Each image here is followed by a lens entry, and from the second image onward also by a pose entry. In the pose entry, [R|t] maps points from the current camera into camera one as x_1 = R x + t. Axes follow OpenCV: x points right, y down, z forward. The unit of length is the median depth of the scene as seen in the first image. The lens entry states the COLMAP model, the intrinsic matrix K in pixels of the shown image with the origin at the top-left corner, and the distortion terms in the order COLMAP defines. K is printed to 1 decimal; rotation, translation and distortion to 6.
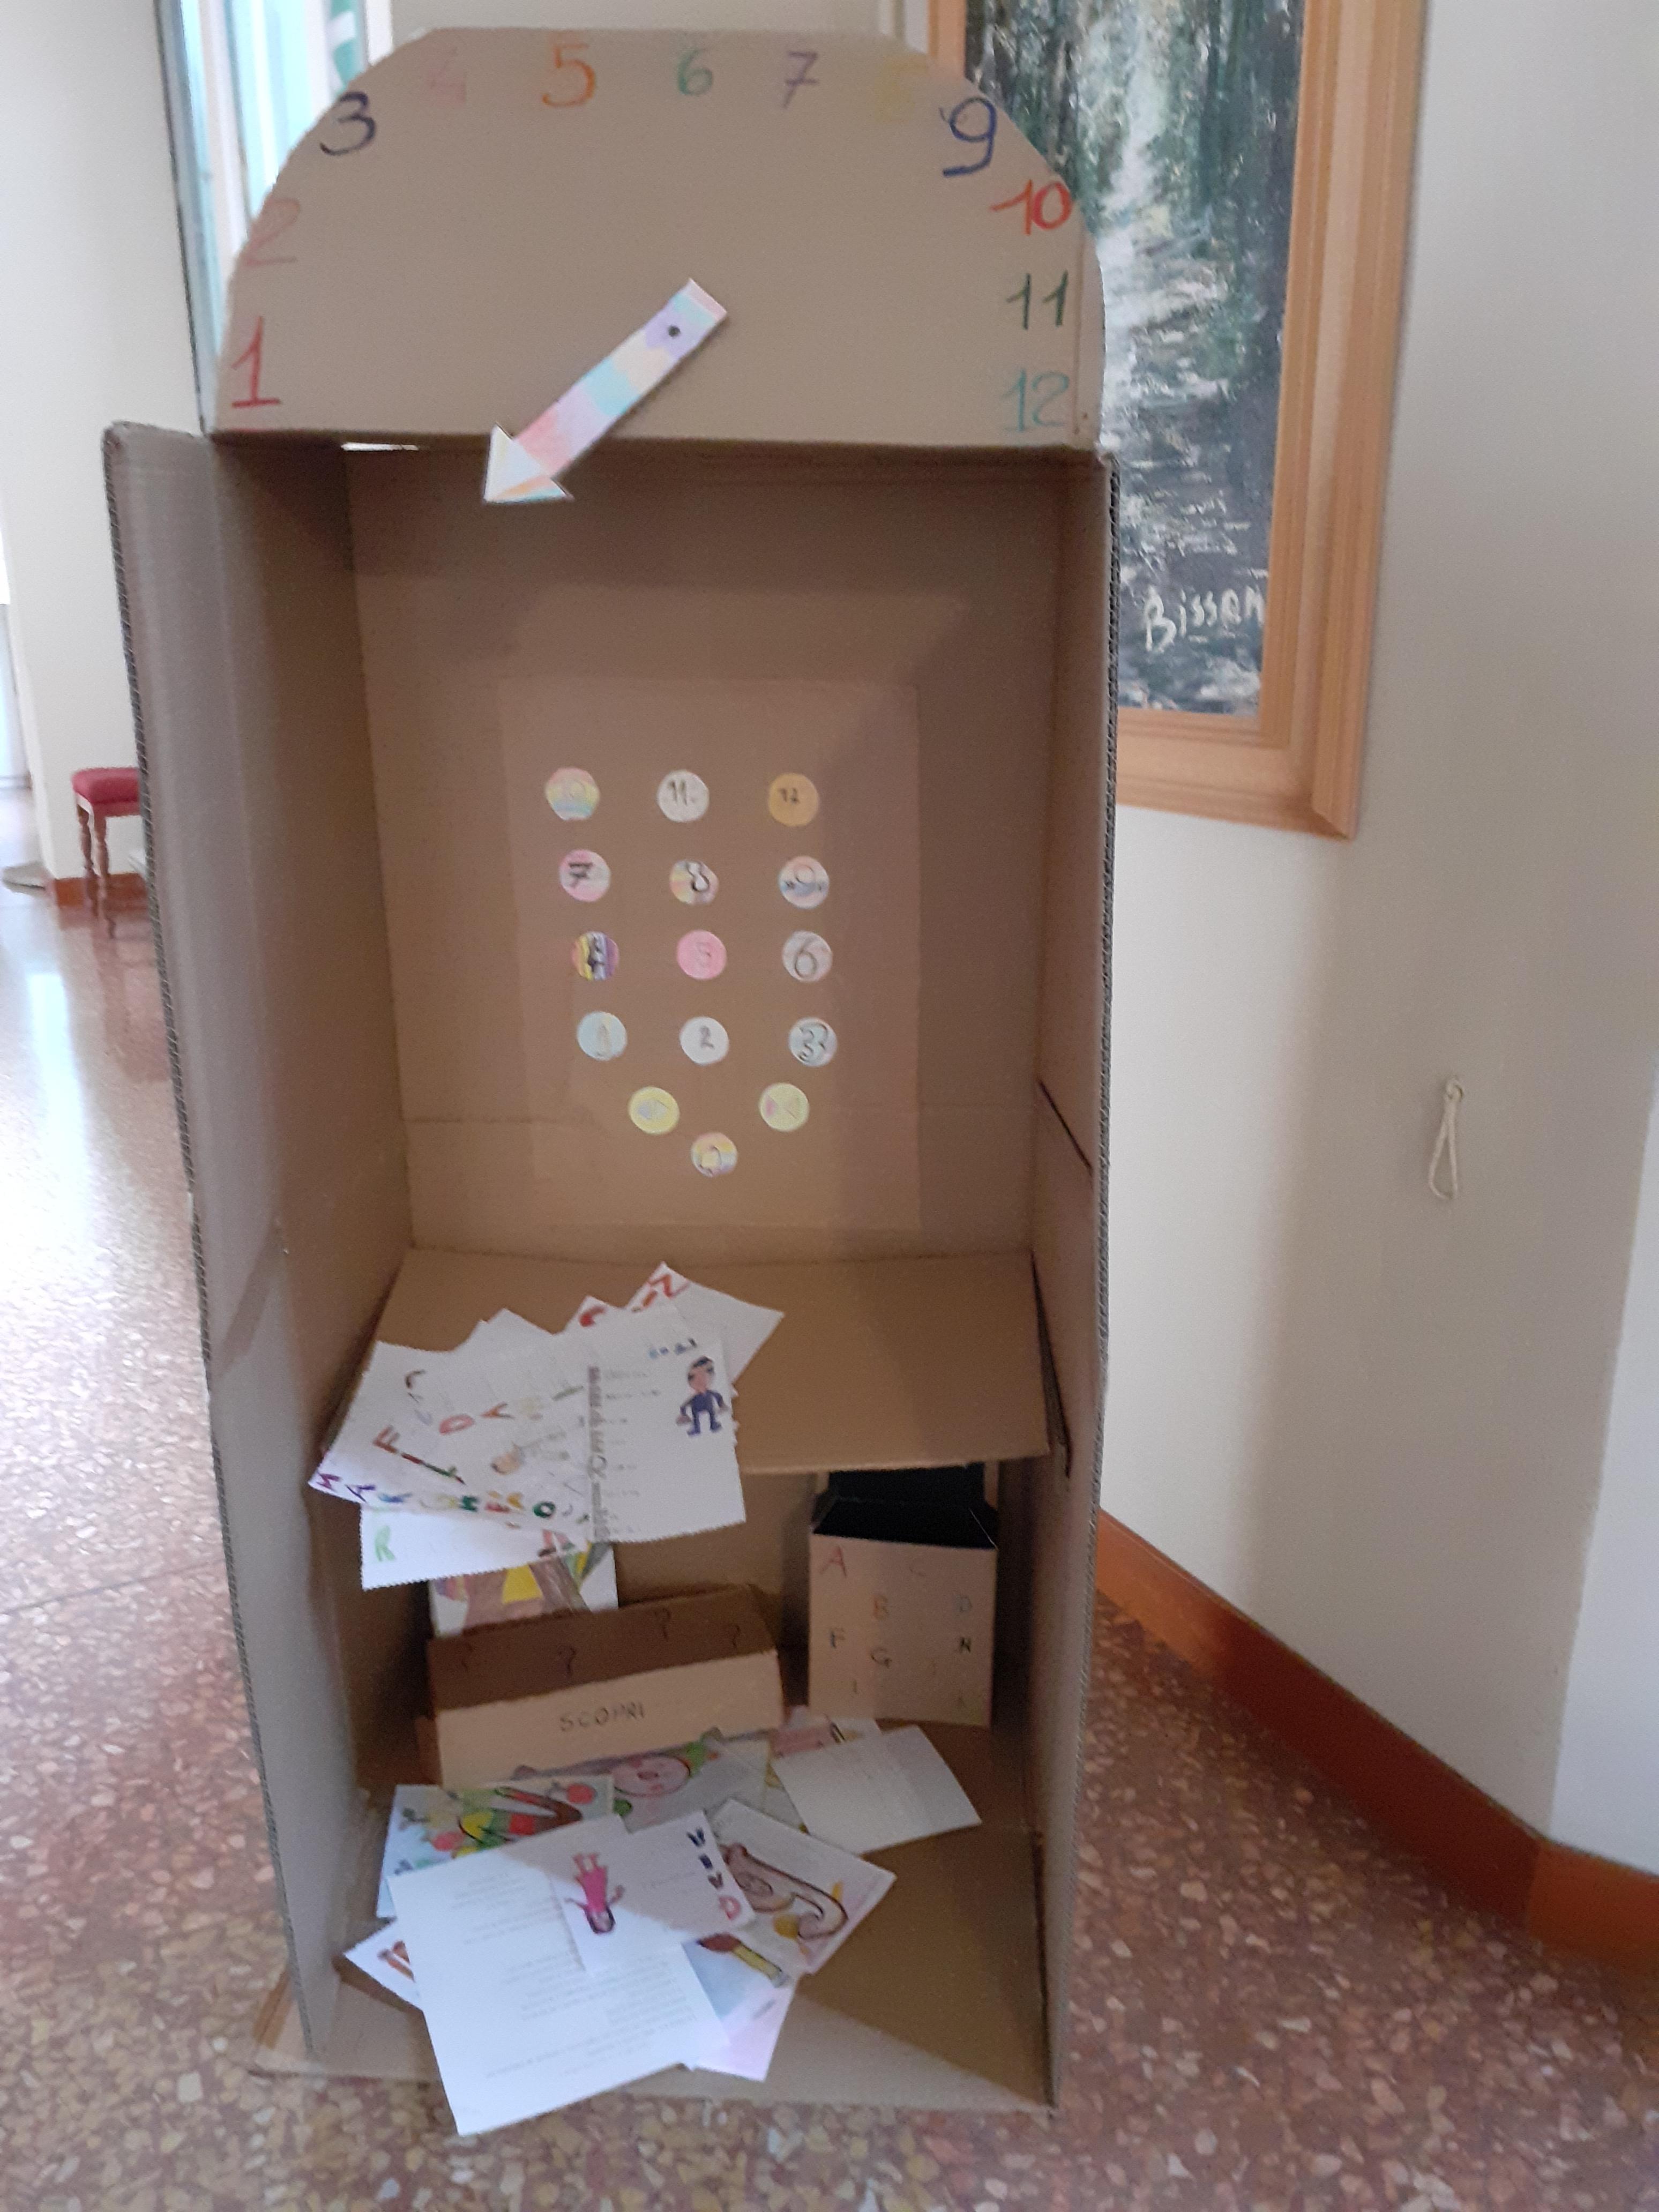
lens RADIAL K [[1761.3, 0, 835.8], [0, 1761.3, 1116.9], [0, 0, 1]] dist [0.075589, -0.092992]
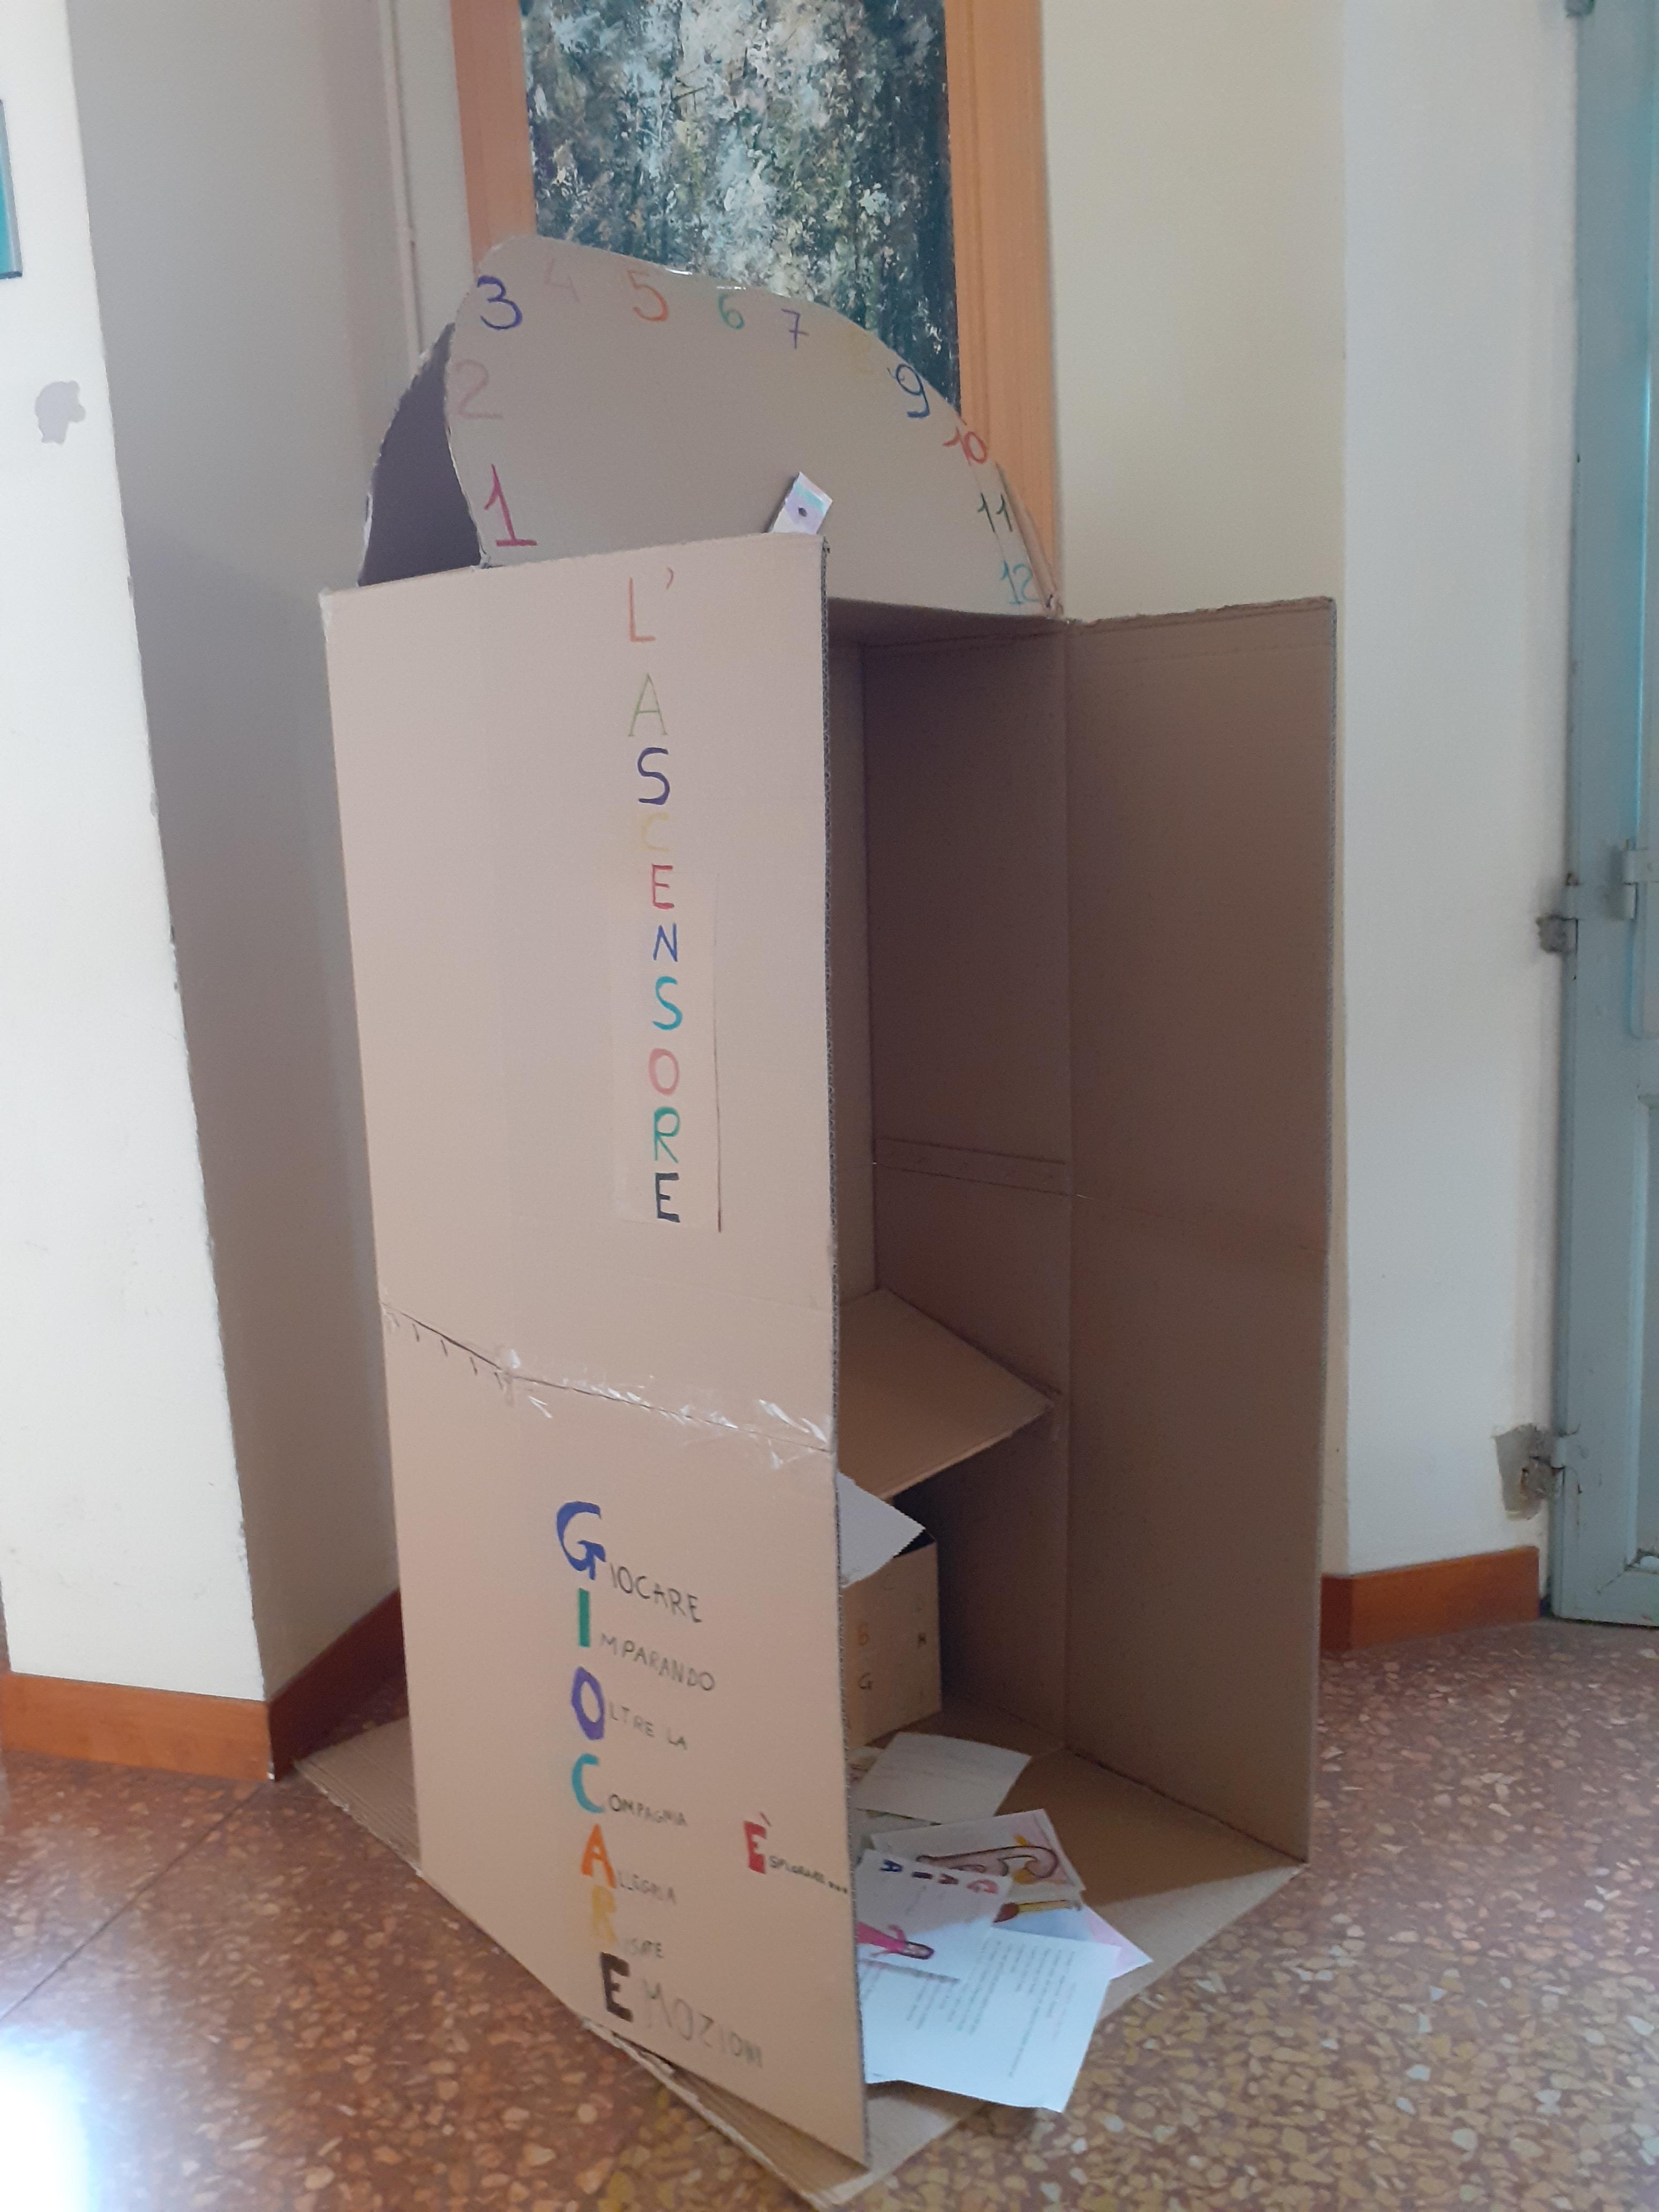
lens RADIAL K [[1761.3, 0, 823.4], [0, 1761.3, 1100.5], [0, 0, 1]] dist [0.075589, -0.092992]
pose [[0.706137, -0.145003, 0.693069, -0.916283], [0.253751, 0.965617, -0.056510, 0.016802], [-0.661045, 0.215771, 0.718653, 0.198059]]
